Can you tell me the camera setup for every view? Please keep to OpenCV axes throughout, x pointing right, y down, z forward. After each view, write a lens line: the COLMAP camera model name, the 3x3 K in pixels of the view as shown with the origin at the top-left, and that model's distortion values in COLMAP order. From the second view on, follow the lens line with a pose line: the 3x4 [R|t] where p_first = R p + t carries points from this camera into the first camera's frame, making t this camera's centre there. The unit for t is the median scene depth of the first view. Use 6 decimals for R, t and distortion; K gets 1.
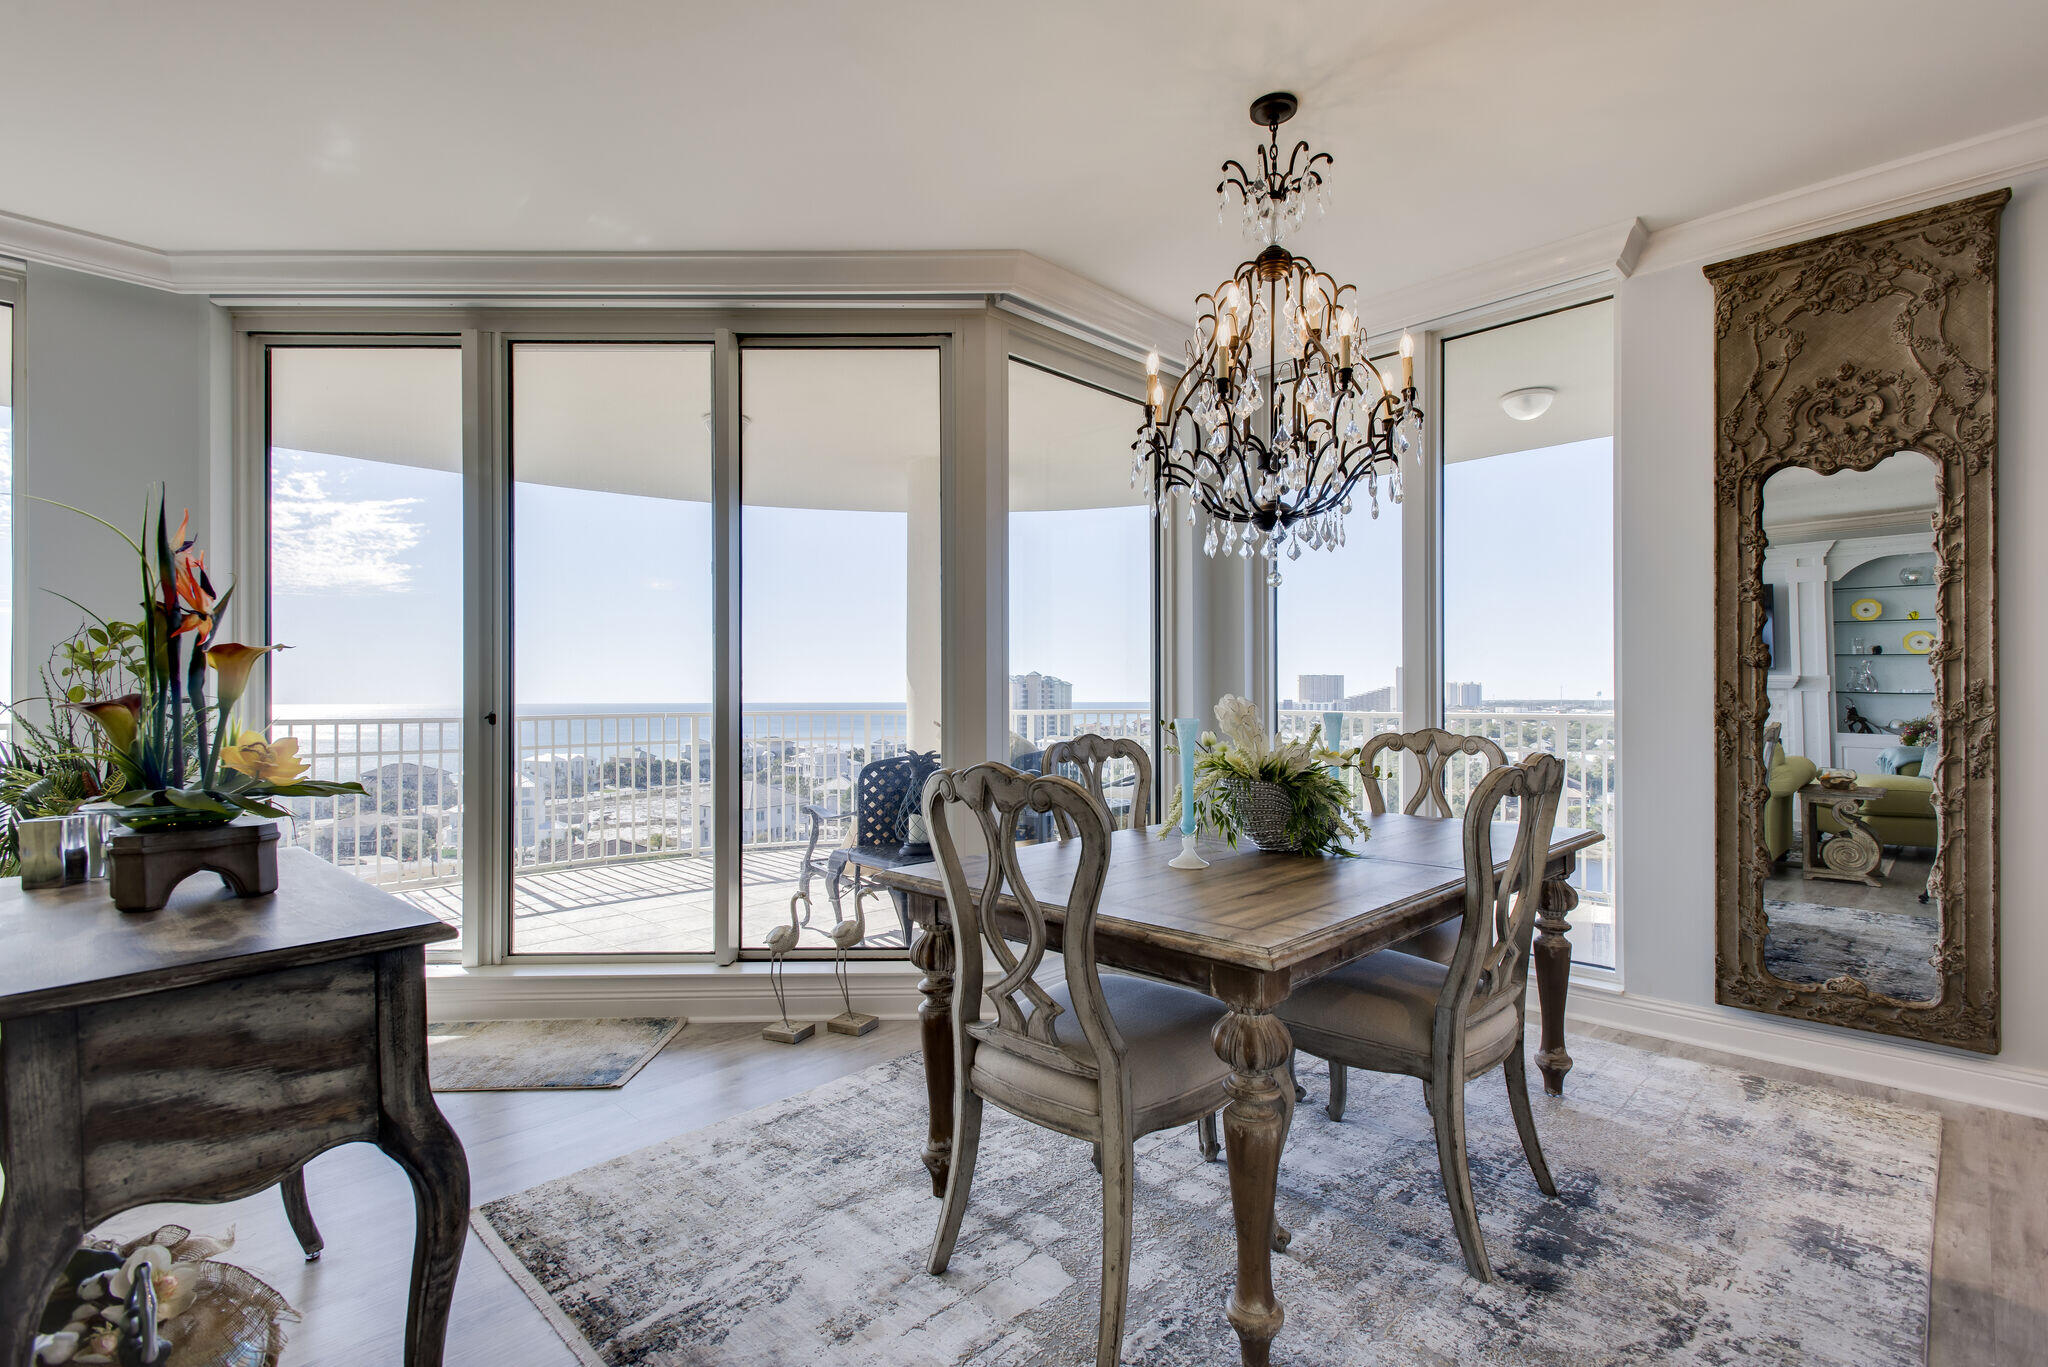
lens RADIAL K [[967.0, 0, 1021.0], [0, 967.0, 697.0], [0, 0, 1]] dist [0.009543, -0.000087]
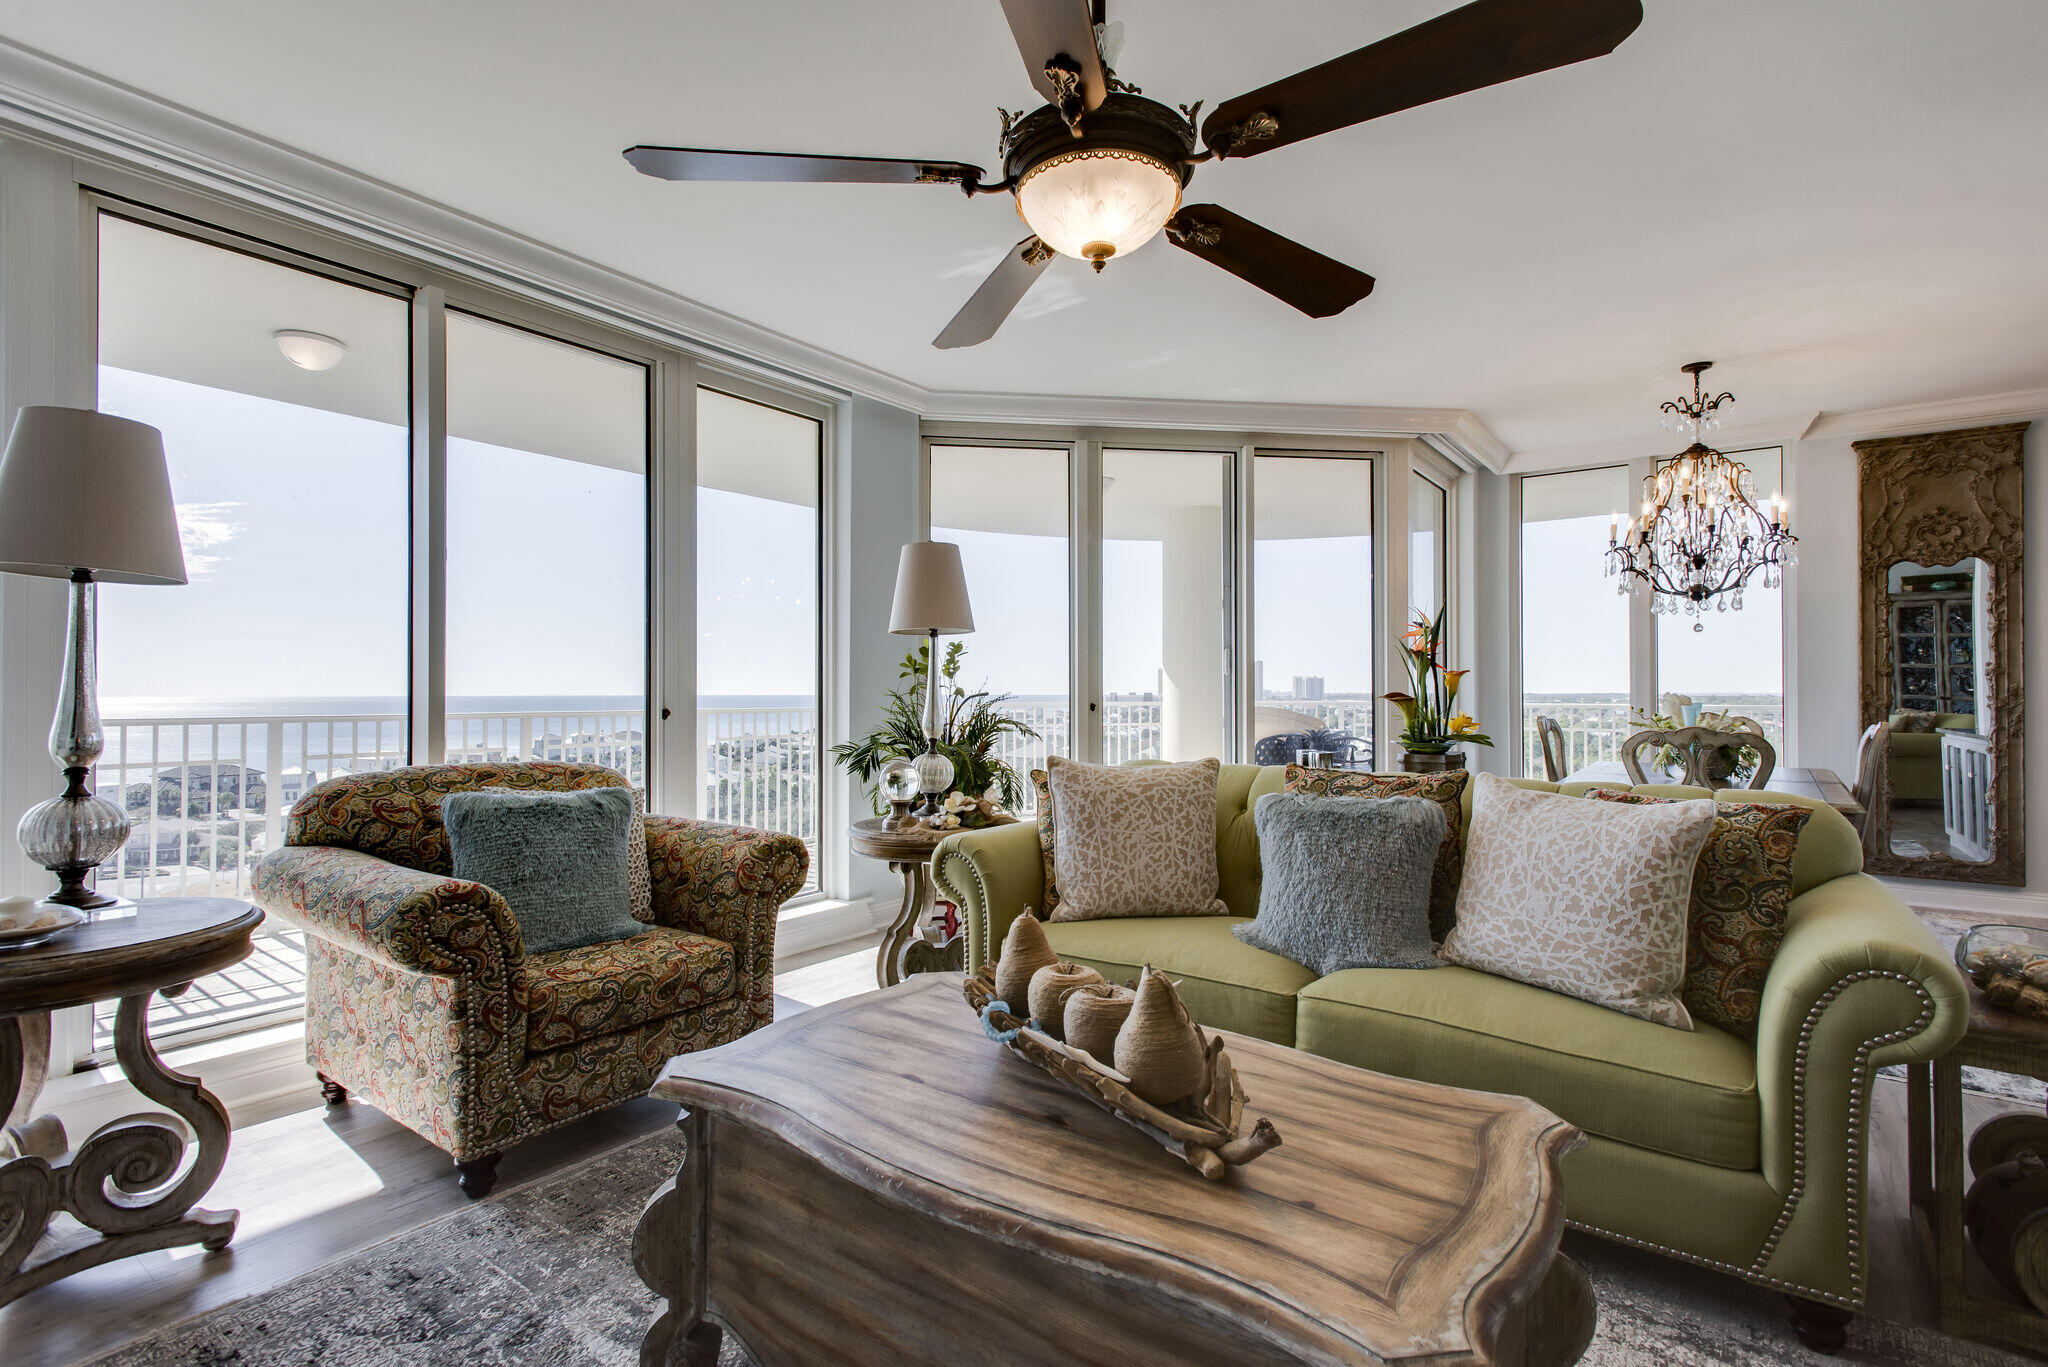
lens RADIAL K [[967.0, 0, 1029.4], [0, 967.0, 685.9], [0, 0, 1]] dist [0.009543, -0.000087]
pose [[0.989488, 0.002587, 0.144589, -1.052022], [-0.001857, 0.999985, -0.005180, -0.001945], [-0.144600, 0.004857, 0.989478, -0.518763]]
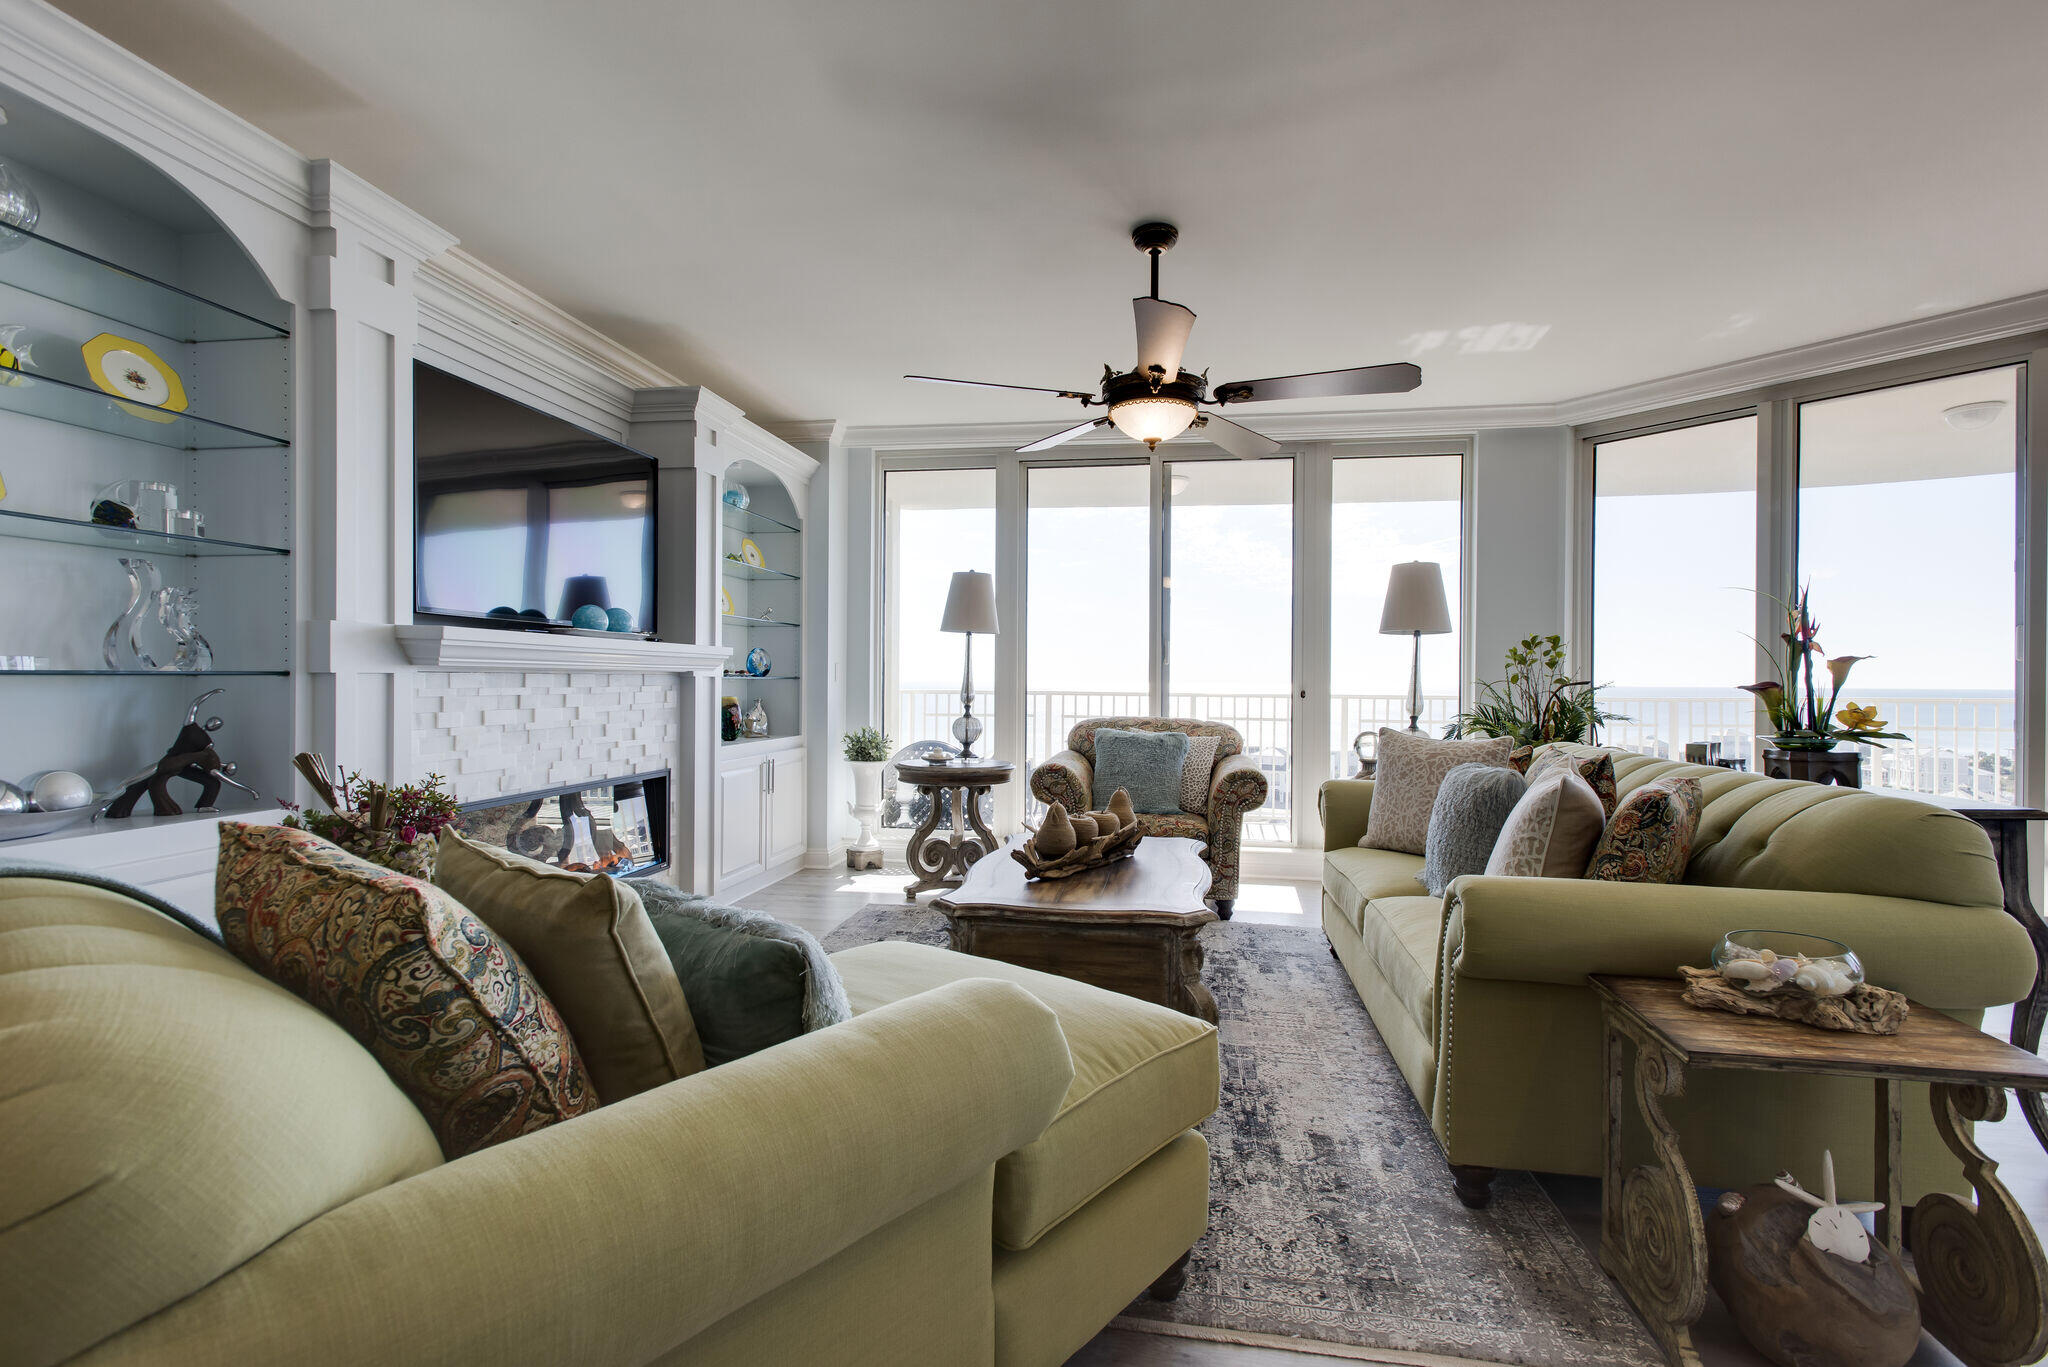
lens RADIAL K [[967.0, 0, 1023.6], [0, 967.0, 675.2], [0, 0, 1]] dist [0.009543, -0.000087]
pose [[0.580102, 0.003983, -0.814534, -0.095422], [-0.009326, 0.999955, -0.001753, 0.001251], [0.814490, 0.008613, 0.580113, -0.699878]]
